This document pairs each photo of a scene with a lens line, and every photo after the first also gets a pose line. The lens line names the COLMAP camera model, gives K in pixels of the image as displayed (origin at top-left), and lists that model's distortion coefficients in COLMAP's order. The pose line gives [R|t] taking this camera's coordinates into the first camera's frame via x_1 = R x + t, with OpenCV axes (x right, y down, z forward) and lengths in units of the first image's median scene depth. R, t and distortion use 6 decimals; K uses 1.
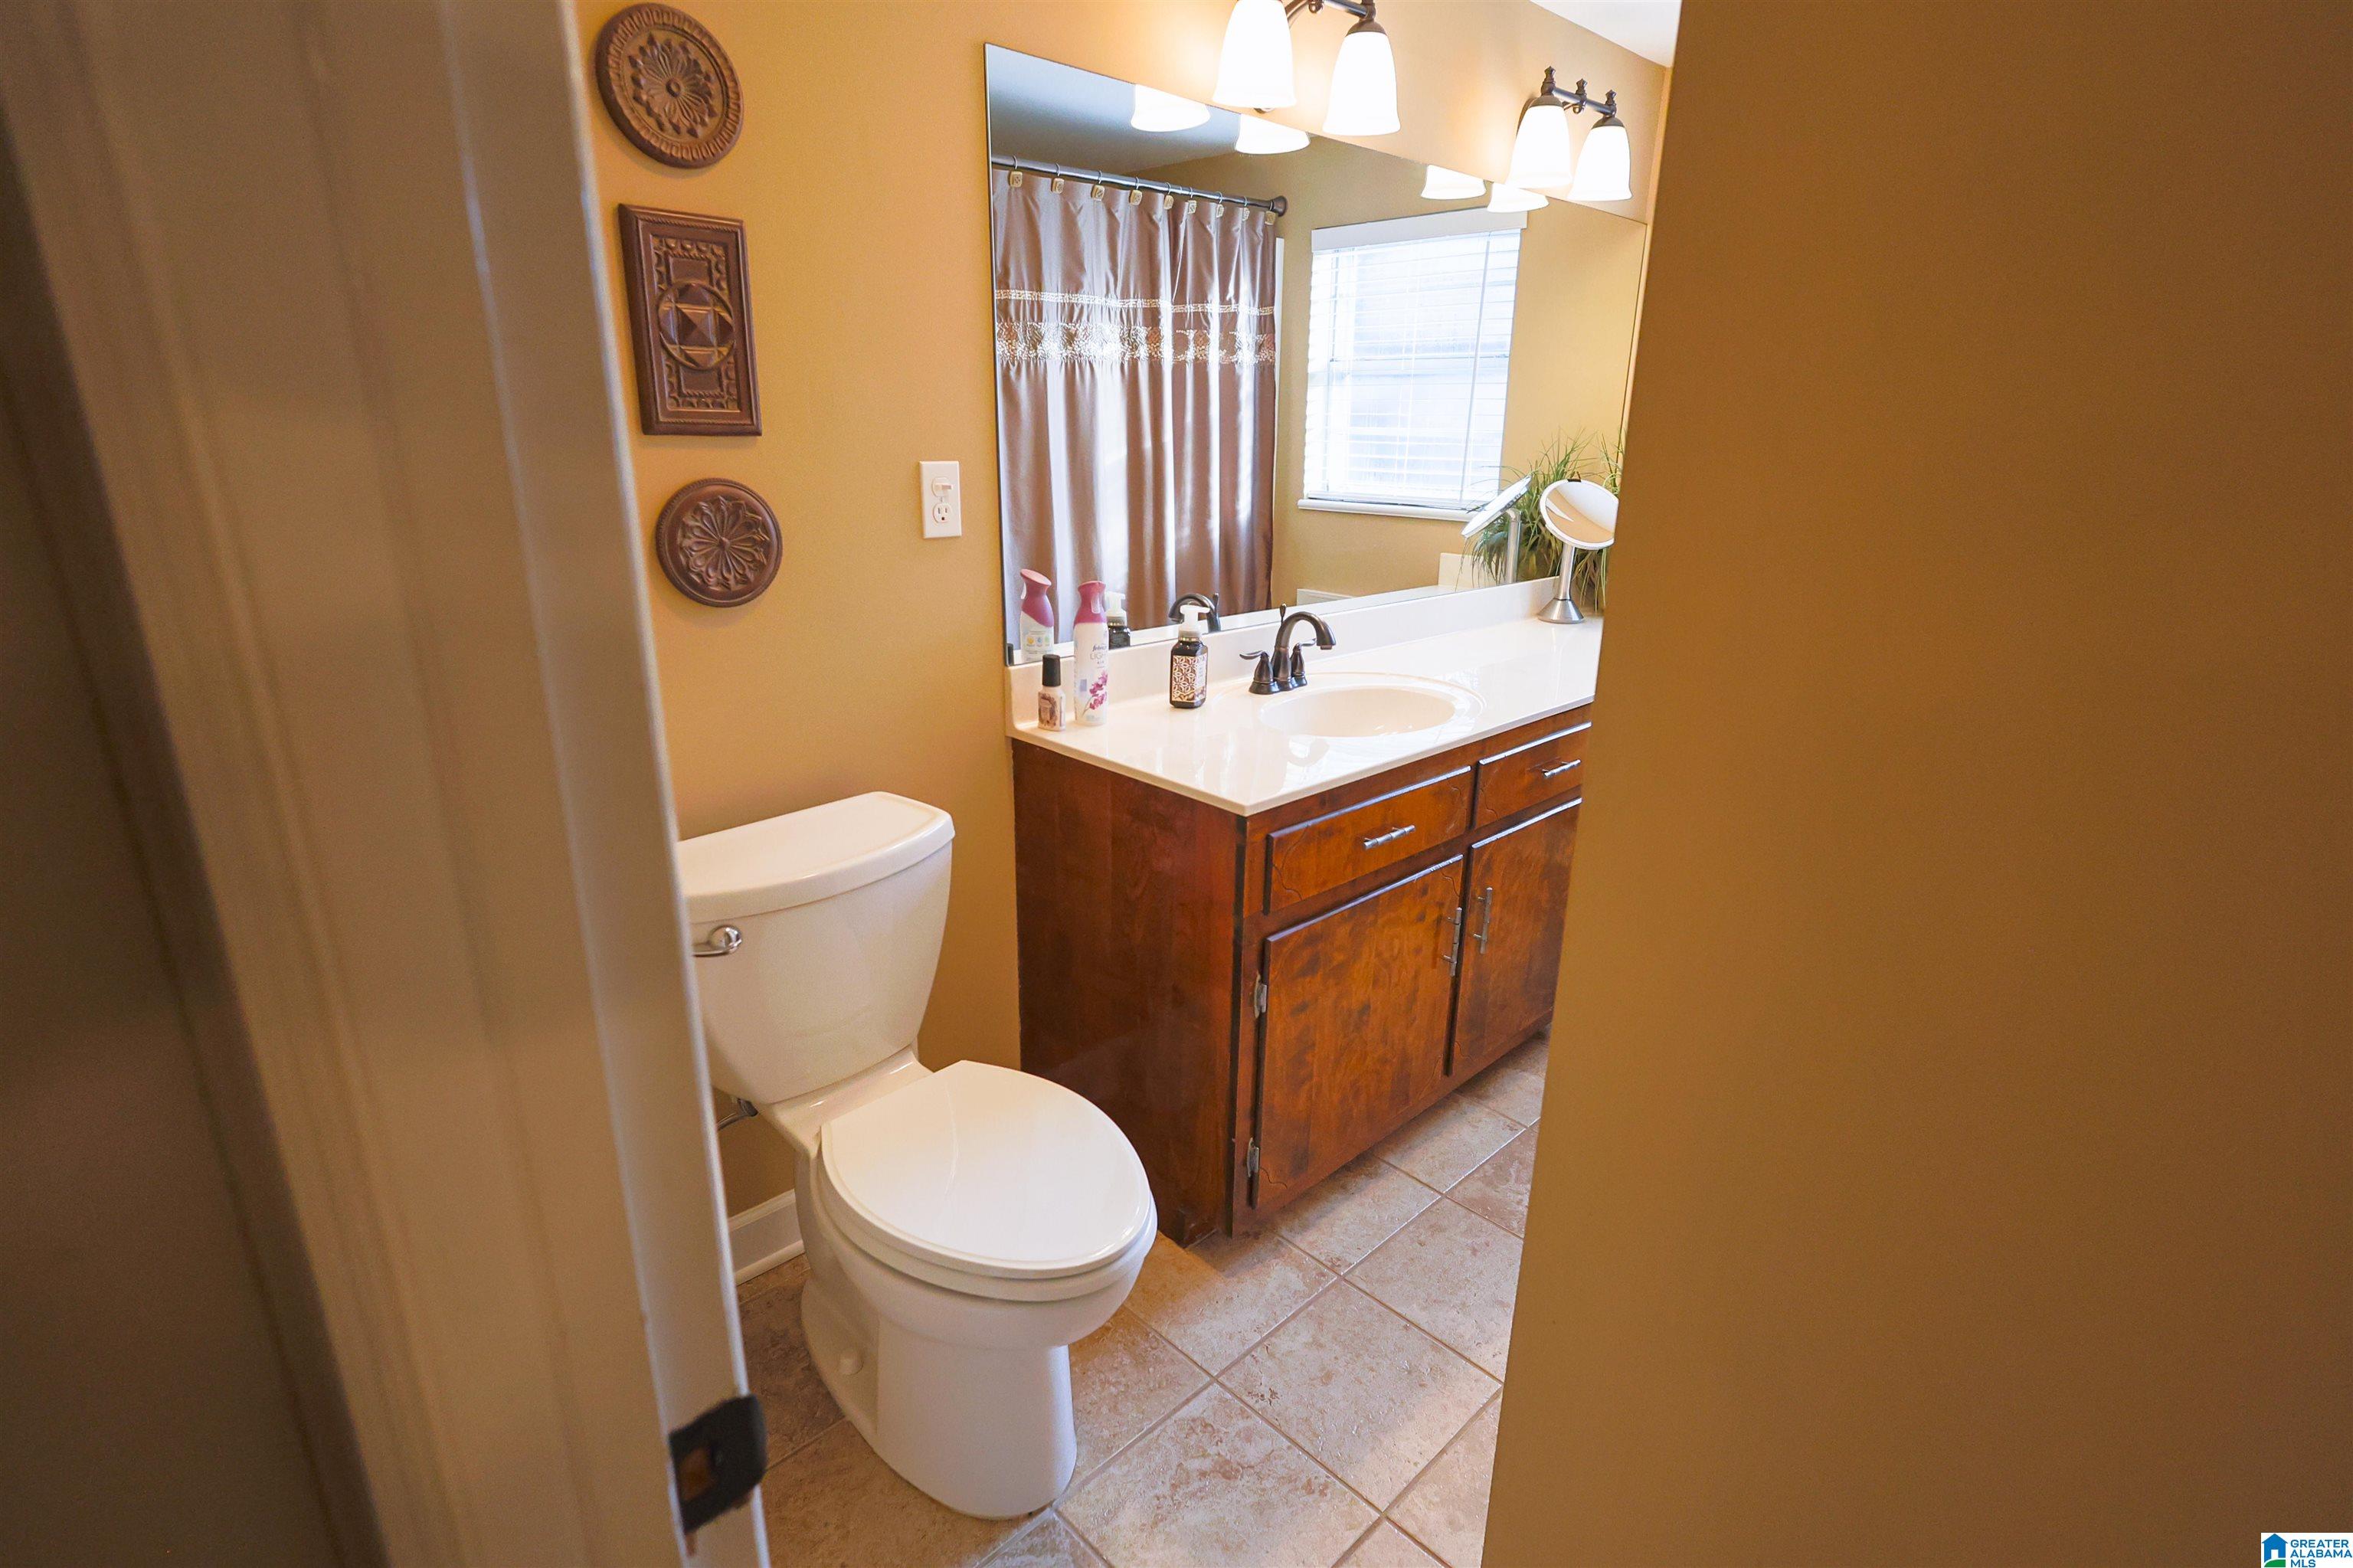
lens RADIAL K [[1164.7, 0, 1170.0], [0, 1164.7, 788.5], [0, 0, 1]] dist [0.000883, 0.000285]
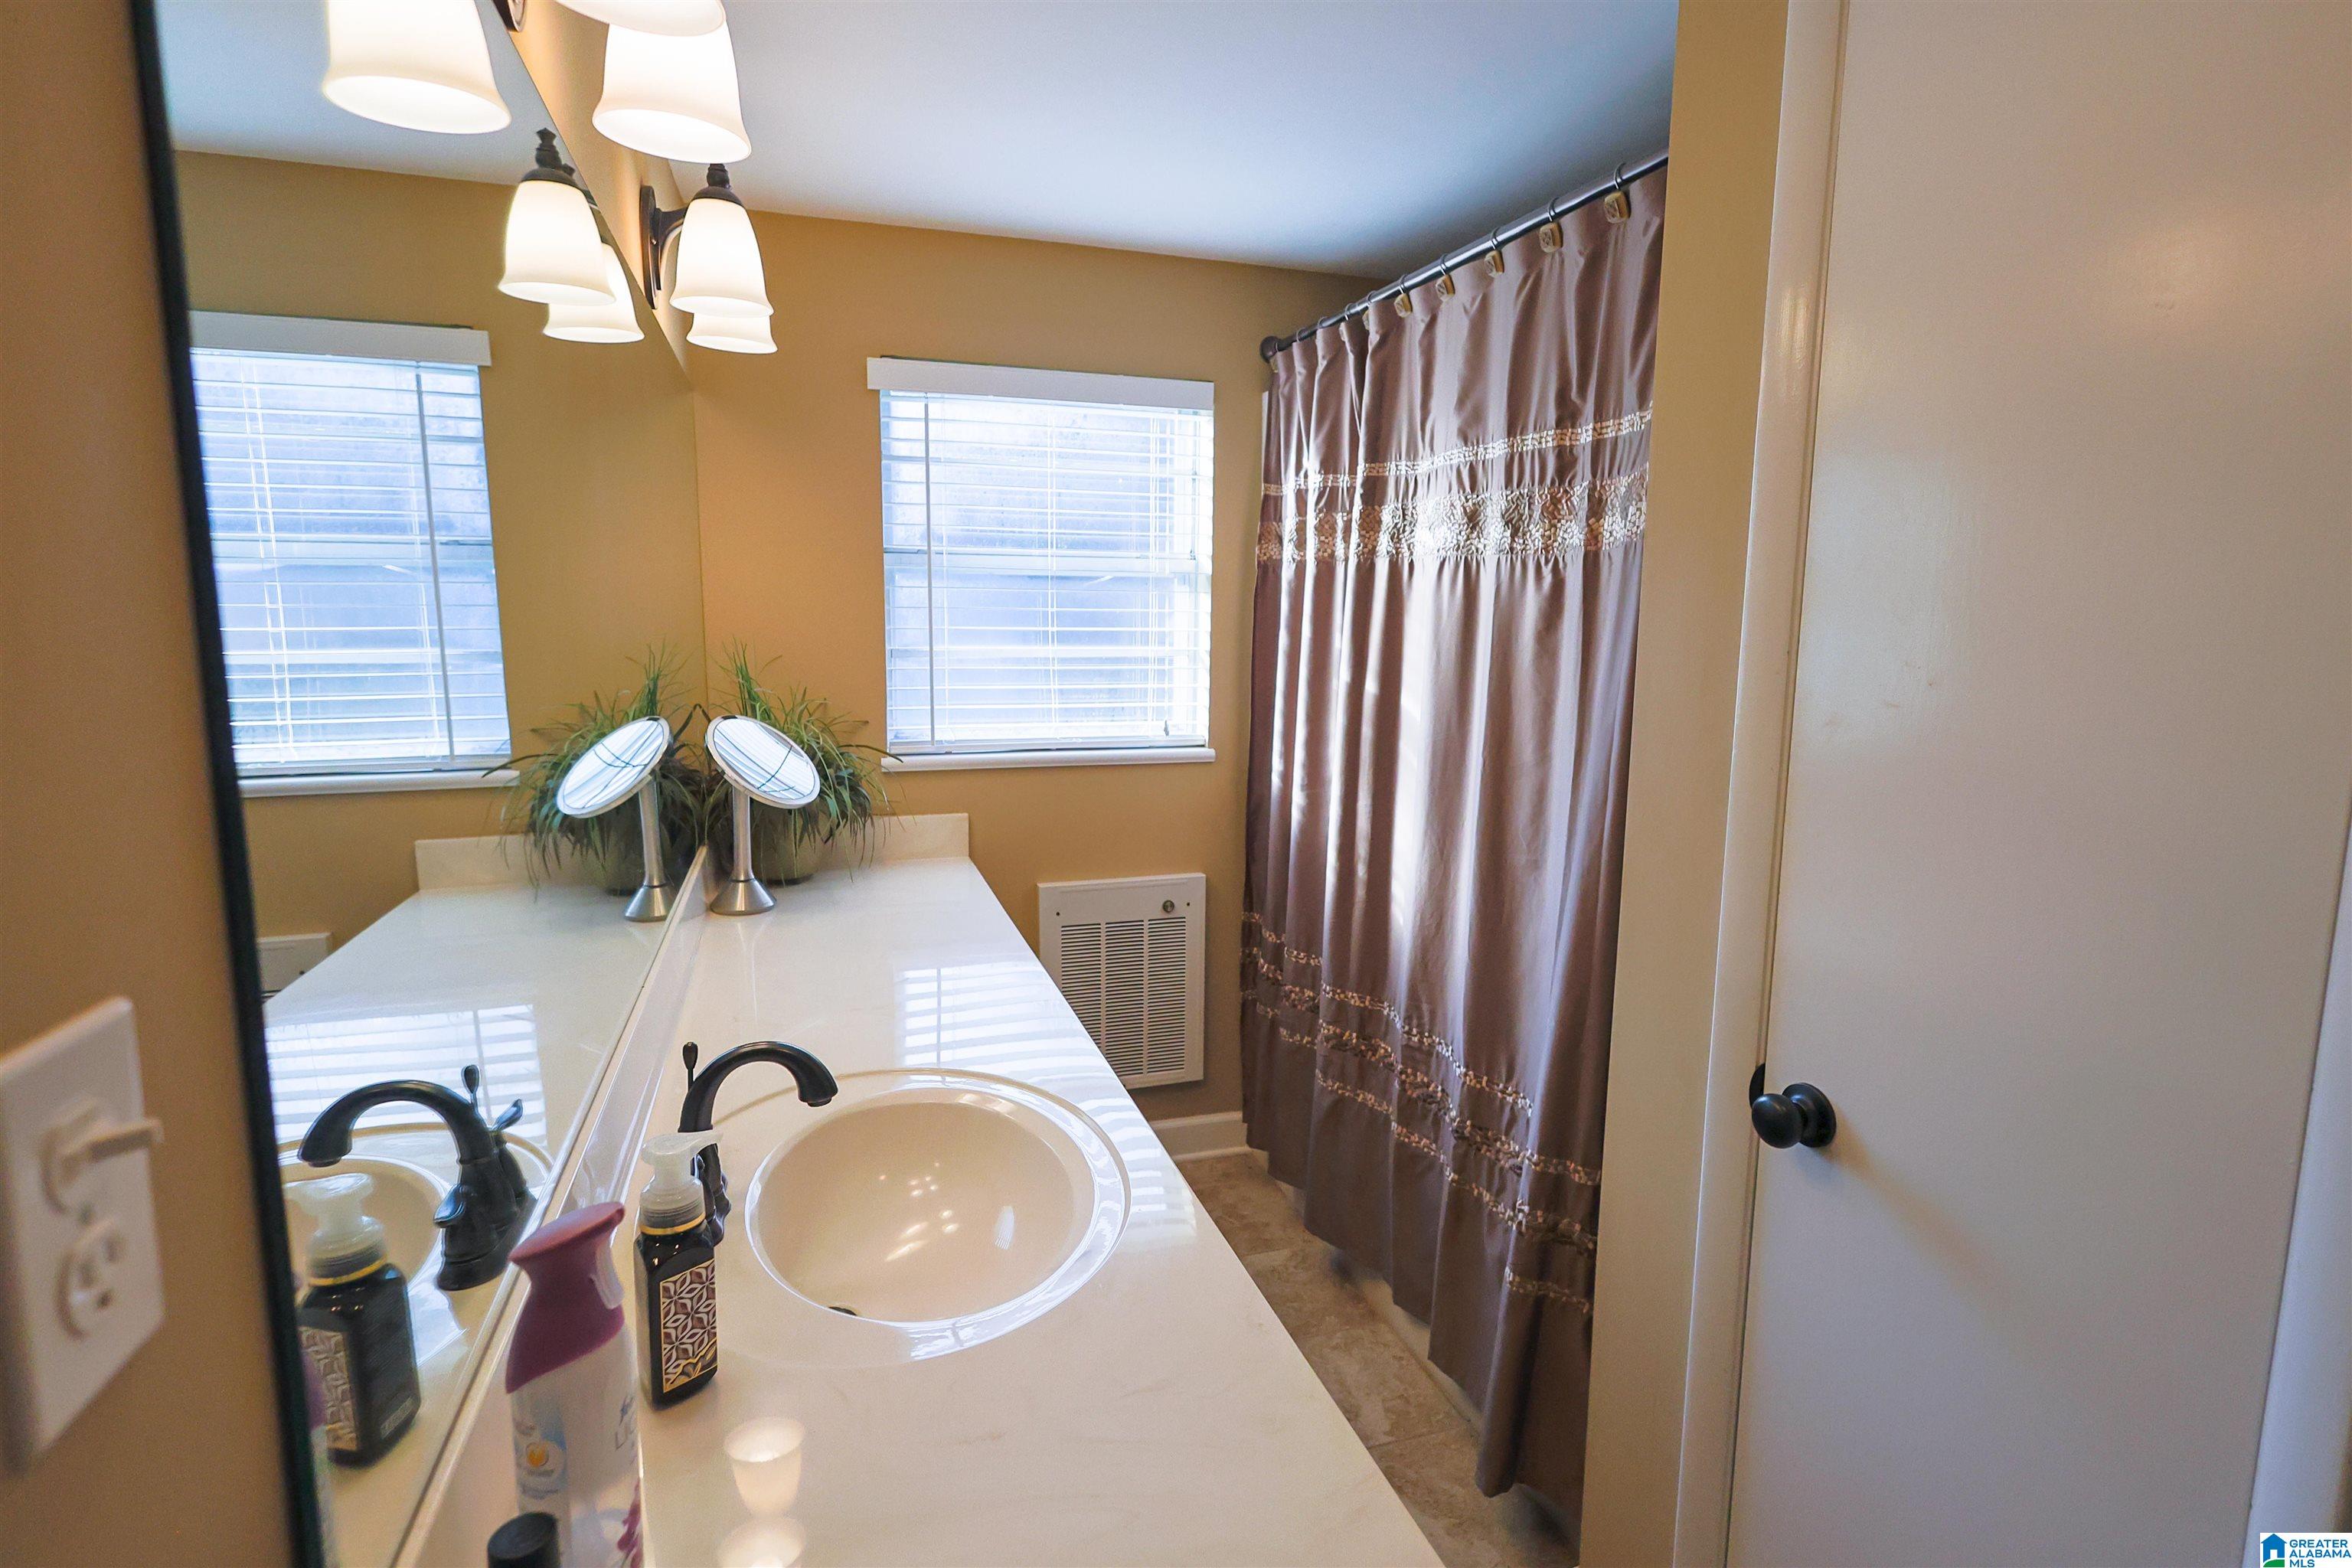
lens RADIAL K [[1164.2, 0, 1176.2], [0, 1164.2, 782.5], [0, 0, 1]] dist [0.000883, 0.000285]
pose [[0.451538, -0.143514, 0.880634, -0.144519], [0.279274, 0.960120, 0.013272, -0.141423], [-0.847419, 0.239945, 0.473610, 0.389739]]
